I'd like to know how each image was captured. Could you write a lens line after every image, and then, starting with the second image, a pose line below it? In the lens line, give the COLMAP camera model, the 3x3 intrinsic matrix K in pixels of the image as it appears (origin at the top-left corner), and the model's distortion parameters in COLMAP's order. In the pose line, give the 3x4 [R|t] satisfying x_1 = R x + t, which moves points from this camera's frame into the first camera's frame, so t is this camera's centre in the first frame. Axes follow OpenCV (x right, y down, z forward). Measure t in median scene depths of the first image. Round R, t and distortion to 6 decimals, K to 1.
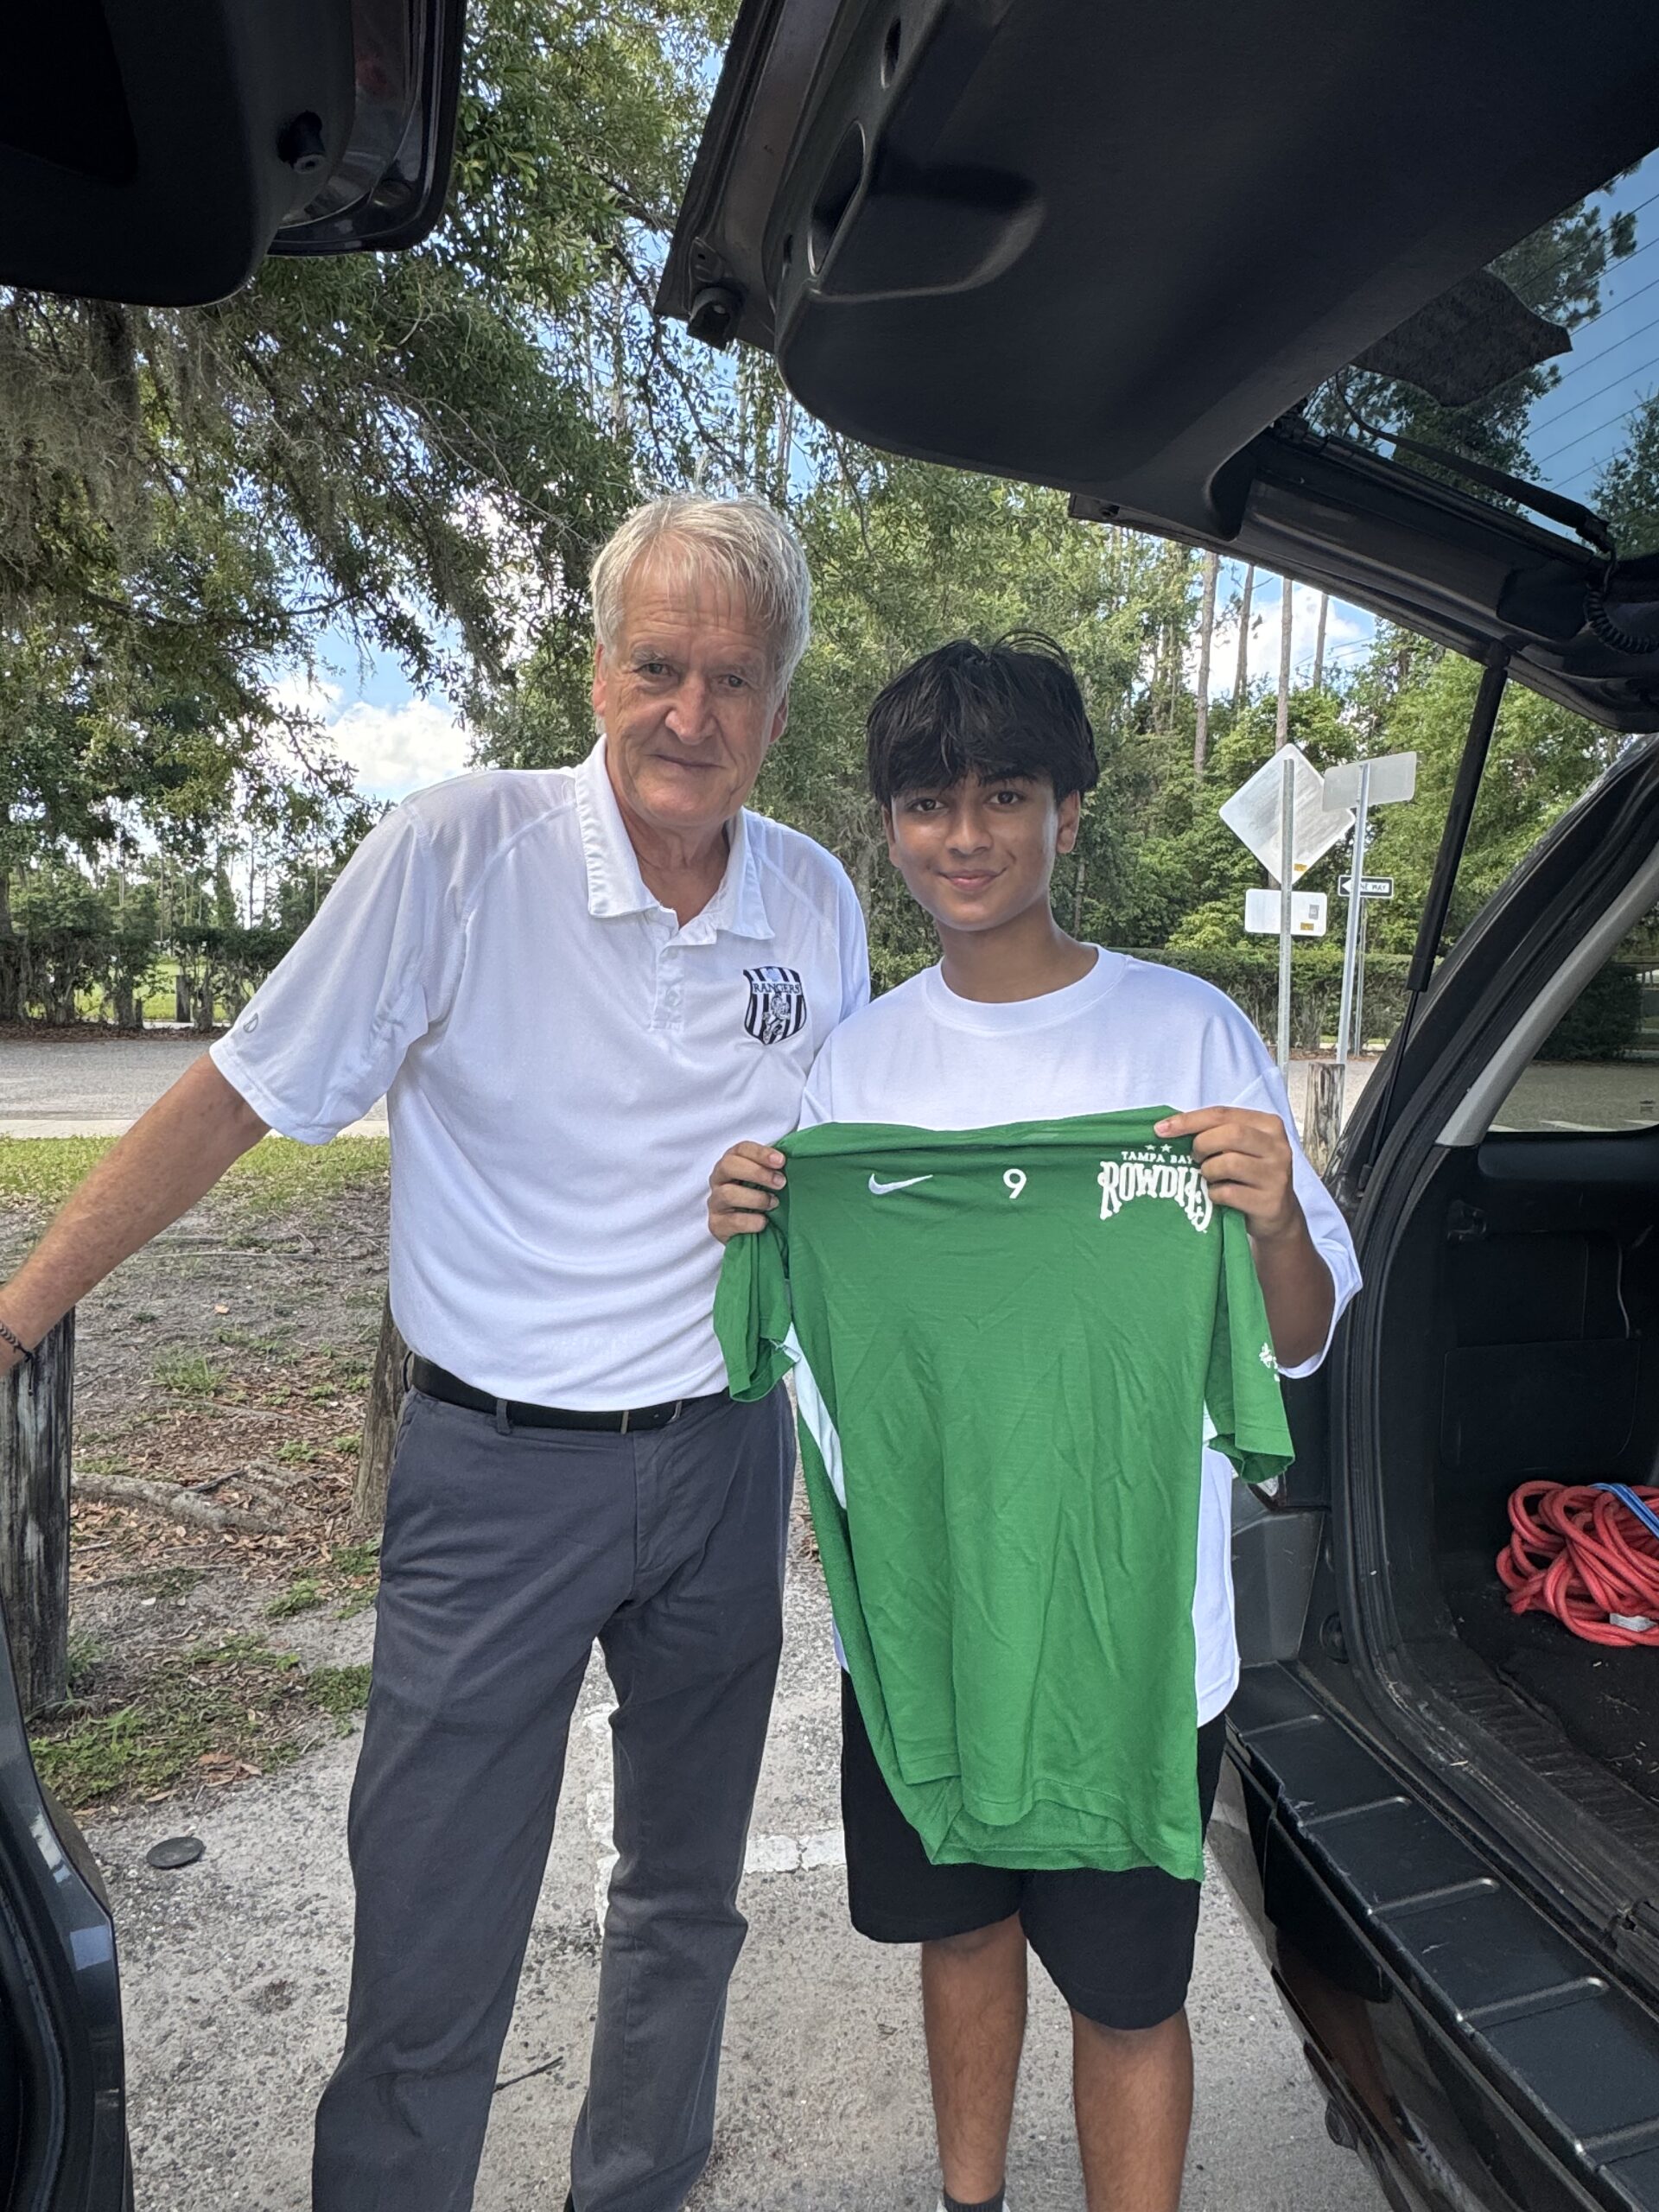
lens RADIAL K [[1370.8, 0, 829.1], [0, 1370.8, 1155.9], [0, 0, 1]] dist [-0.019297, -0.000669]
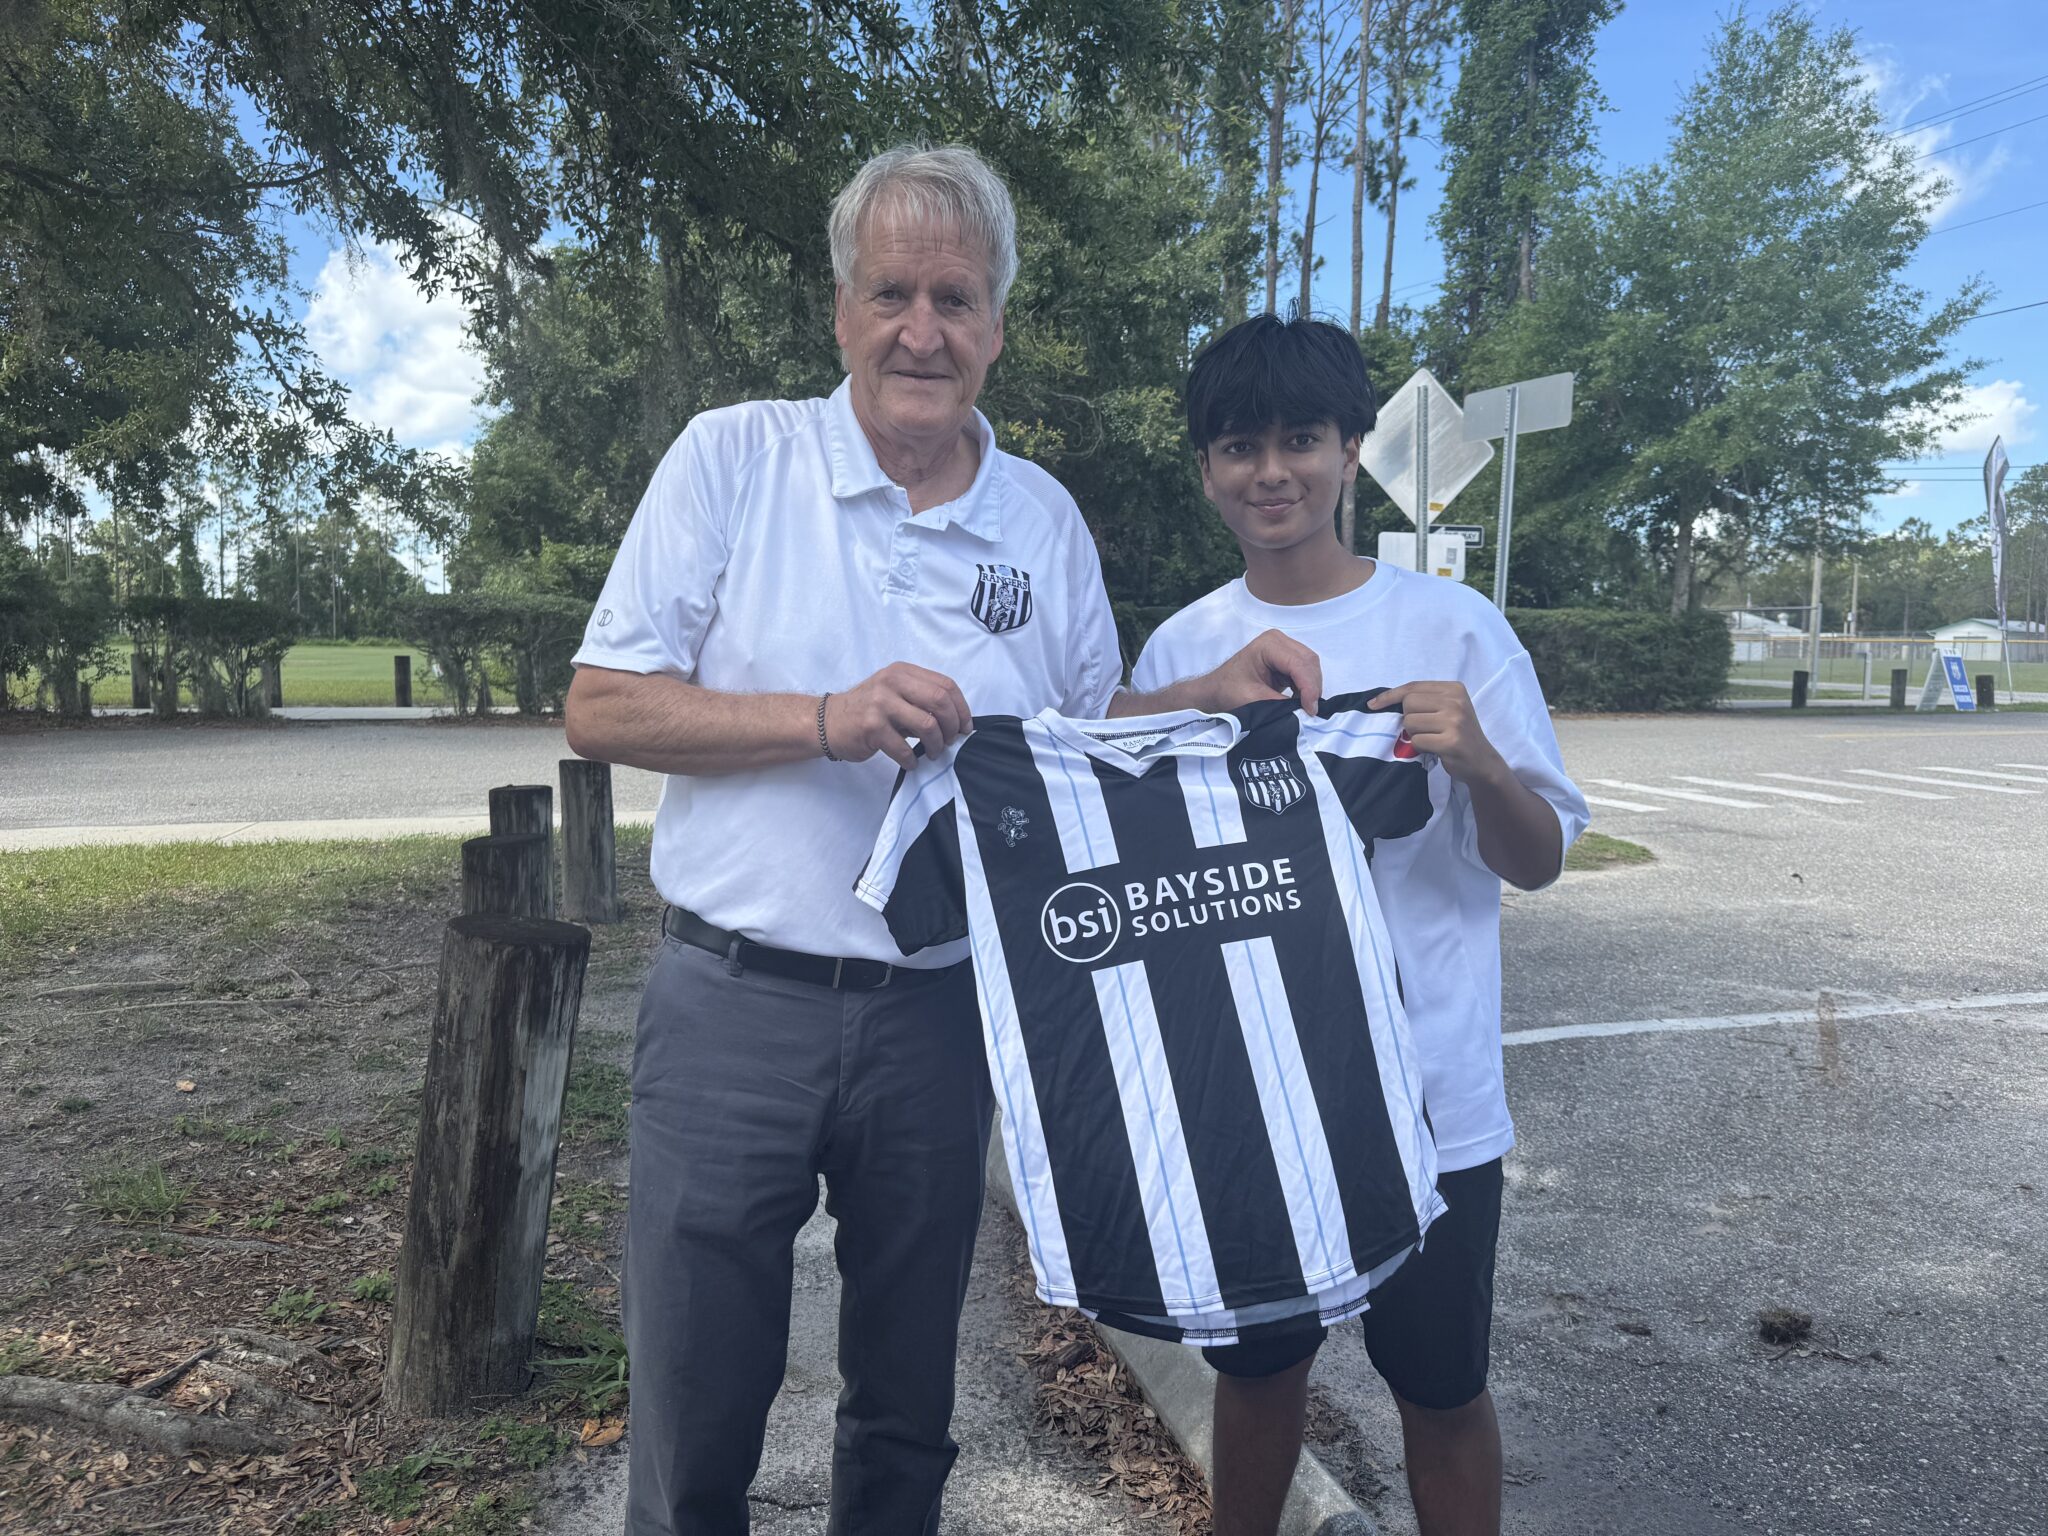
lens RADIAL K [[1435.0, 0, 1021.9], [0, 1435.0, 814.3], [0, 0, 1]] dist [-0.000355, -0.011041]
pose [[0.994006, -0.031878, 0.104571, -0.044566], [0.033076, 0.999405, -0.009742, -0.009482], [-0.104198, 0.013142, 0.994470, 0.113589]]
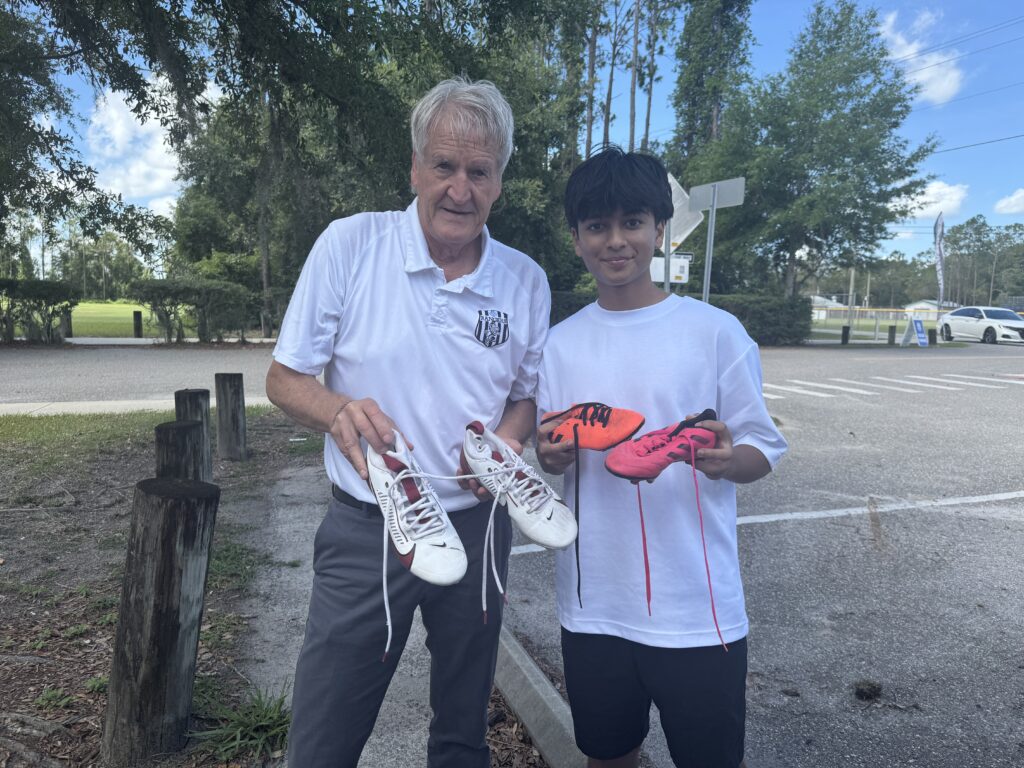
lens RADIAL K [[717.5, 0, 510.9], [0, 717.5, 407.2], [0, 0, 1]] dist [-0.000355, -0.011041]
pose [[0.984817, -0.031689, 0.170681, -0.042028], [0.029767, 0.999461, 0.013809, -0.023257], [-0.171027, -0.008519, 0.985230, 0.148927]]
